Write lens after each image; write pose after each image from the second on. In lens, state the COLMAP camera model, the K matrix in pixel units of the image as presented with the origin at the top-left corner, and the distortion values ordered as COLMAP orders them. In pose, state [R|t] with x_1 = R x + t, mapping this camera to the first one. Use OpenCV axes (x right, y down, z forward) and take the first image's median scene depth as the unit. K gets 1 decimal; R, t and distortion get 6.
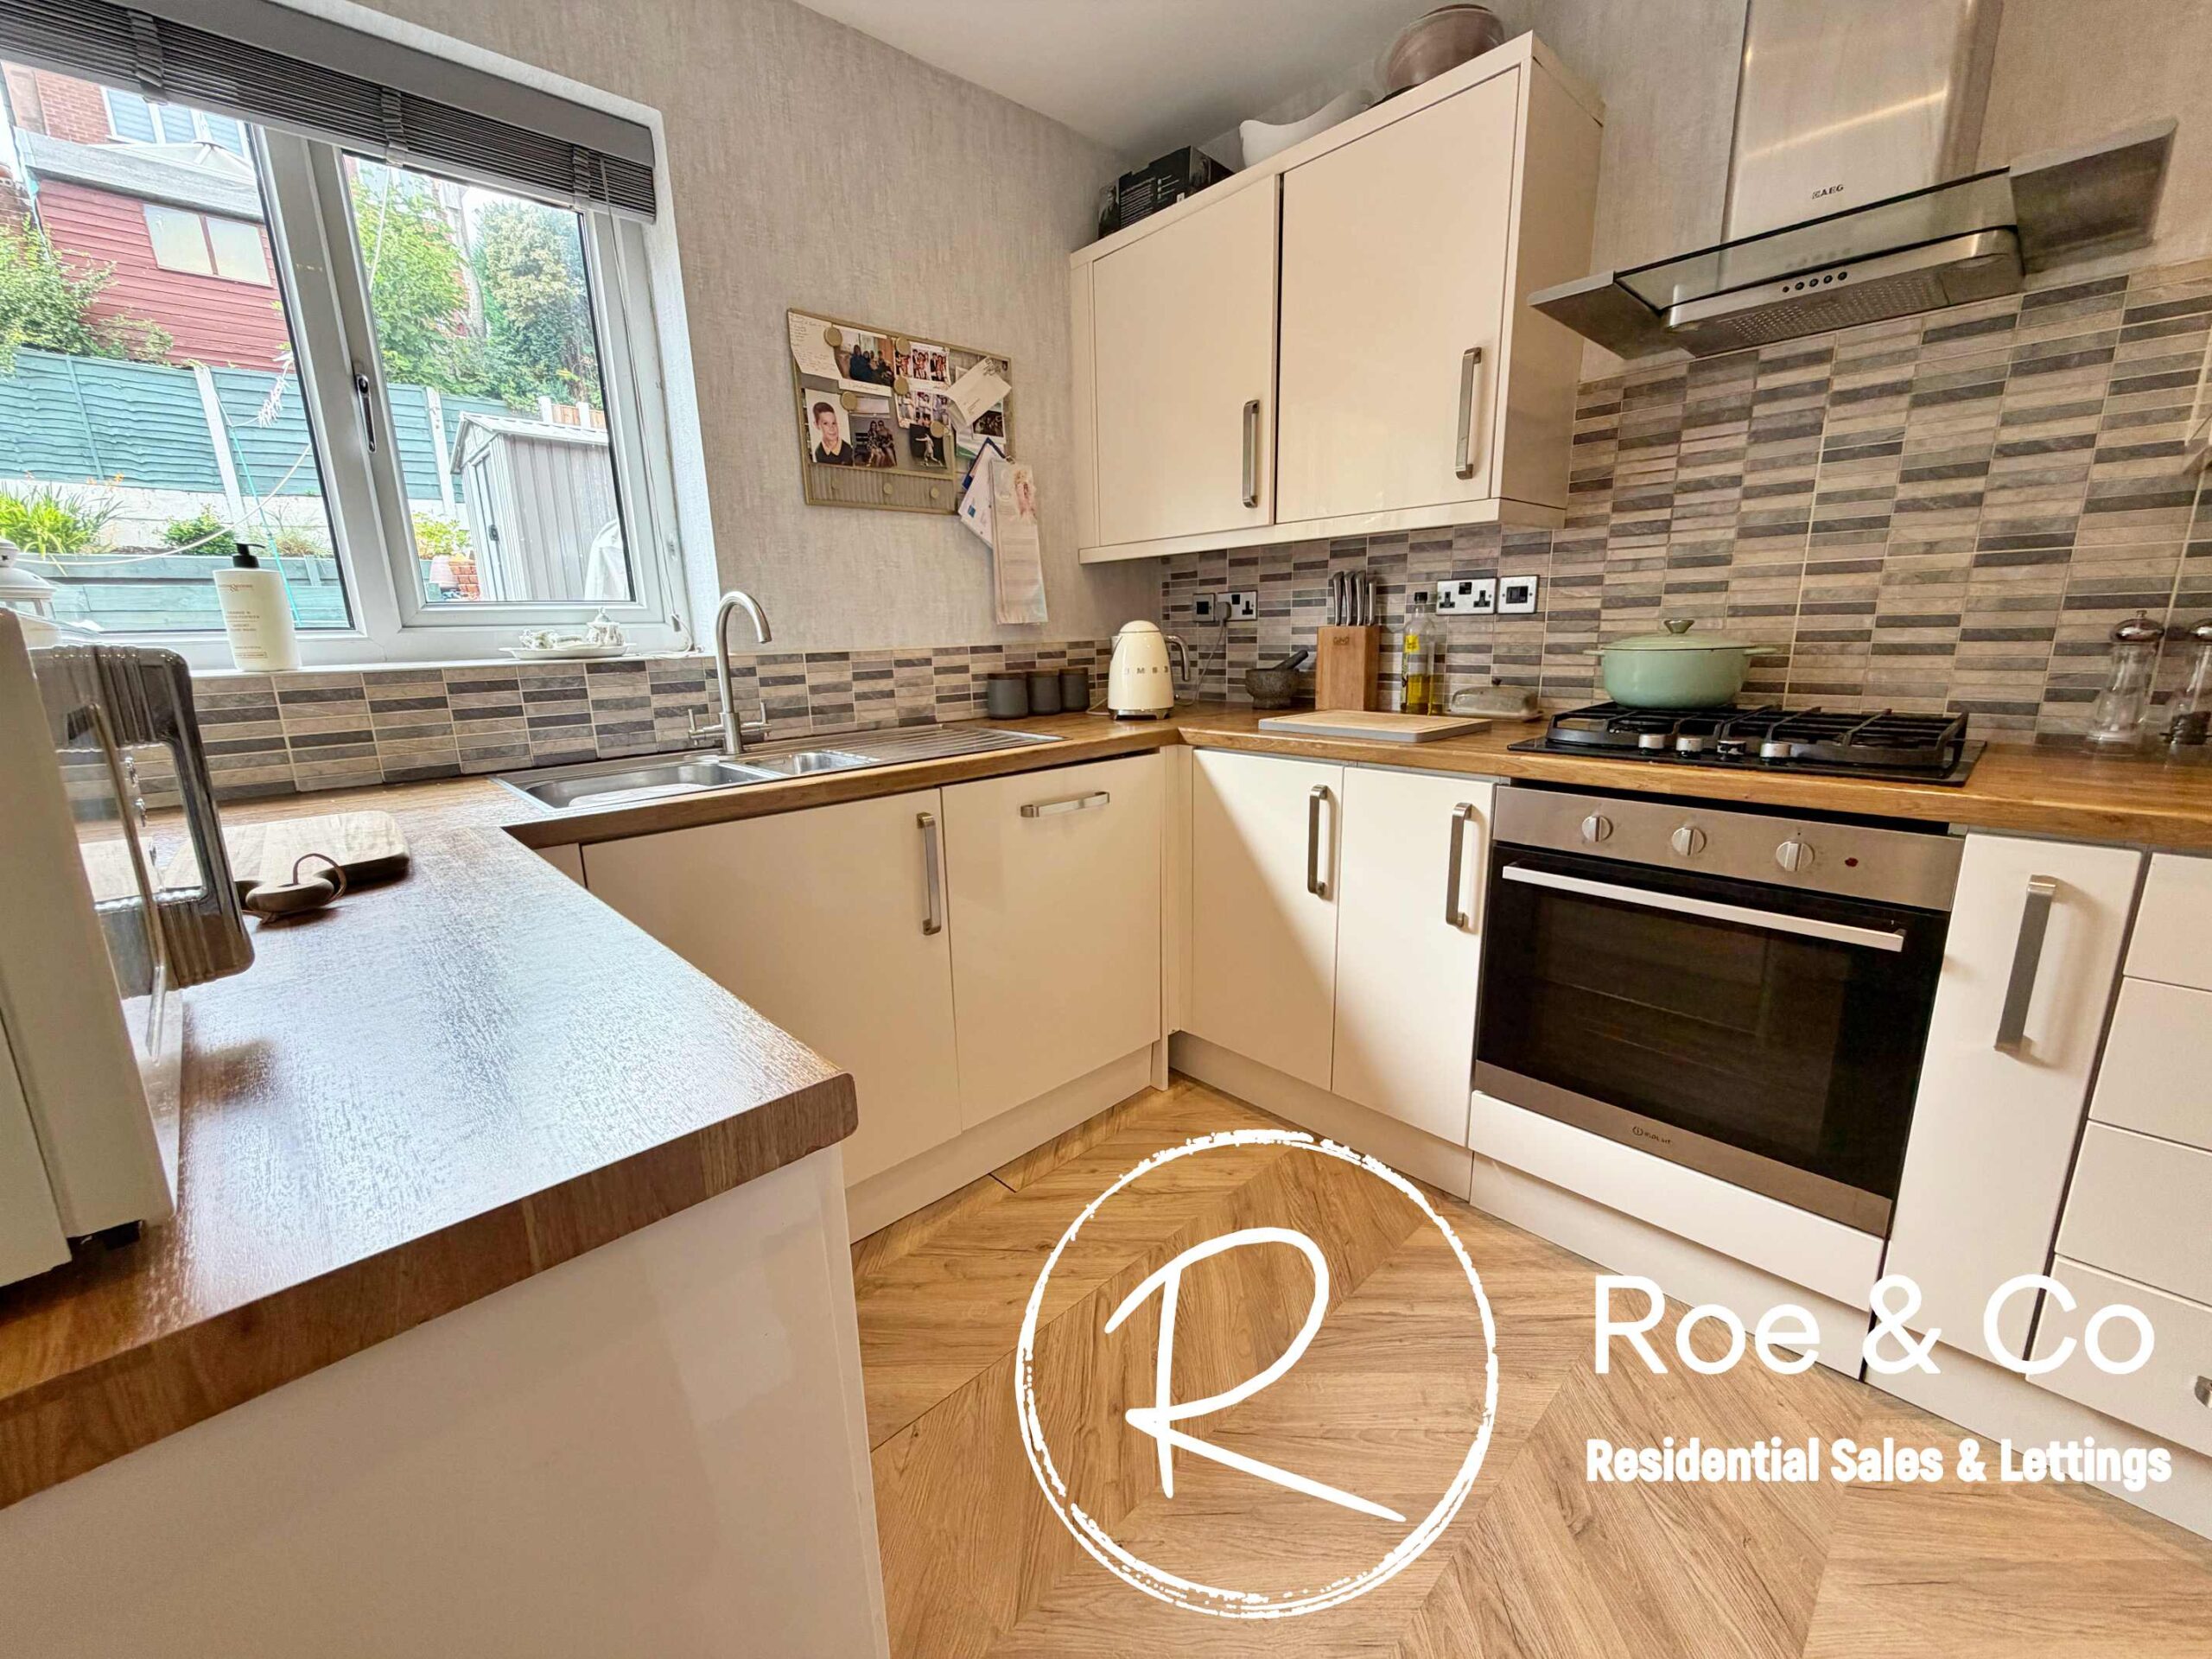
lens RADIAL K [[878.4, 0, 1102.4], [0, 878.4, 828.2], [0, 0, 1]] dist [-0.000673, -0.000234]
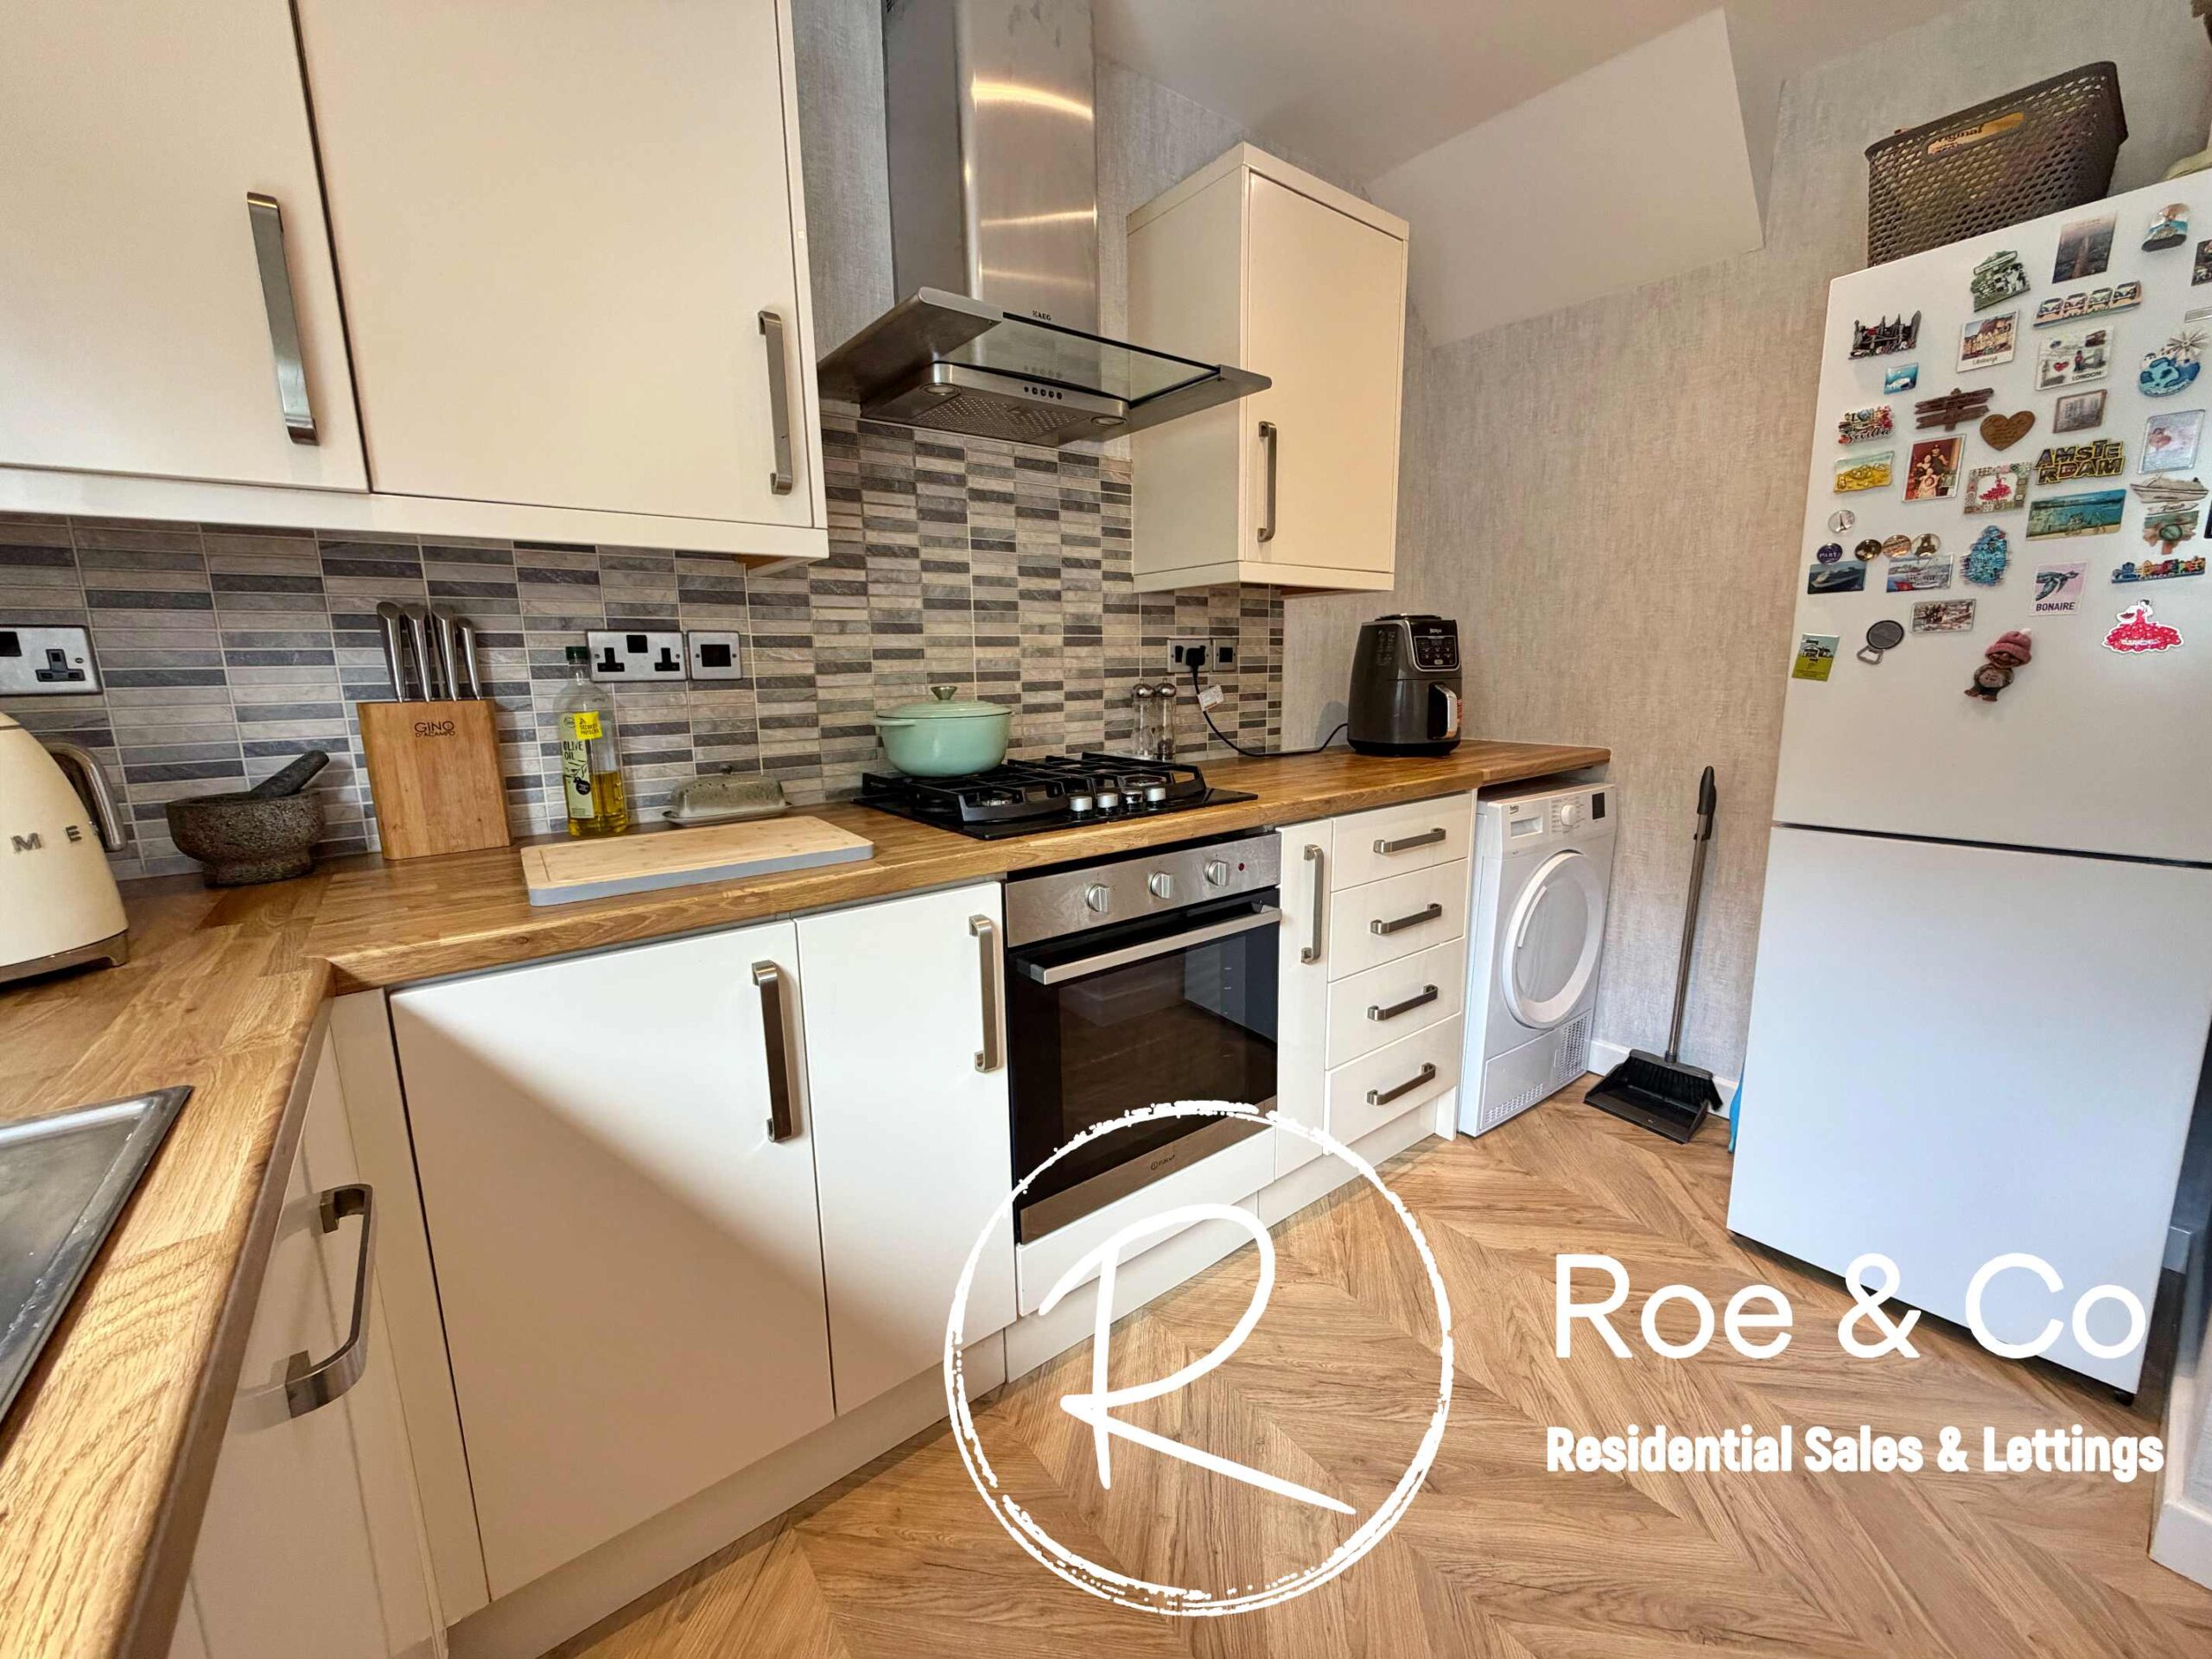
lens RADIAL K [[878.4, 0, 1102.4], [0, 878.4, 828.2], [0, 0, 1]] dist [-0.000673, -0.000234]
pose [[0.101554, -0.161286, 0.981669, -0.312374], [0.237710, 0.962121, 0.133483, -0.170654], [-0.966013, 0.219797, 0.136046, 0.718974]]
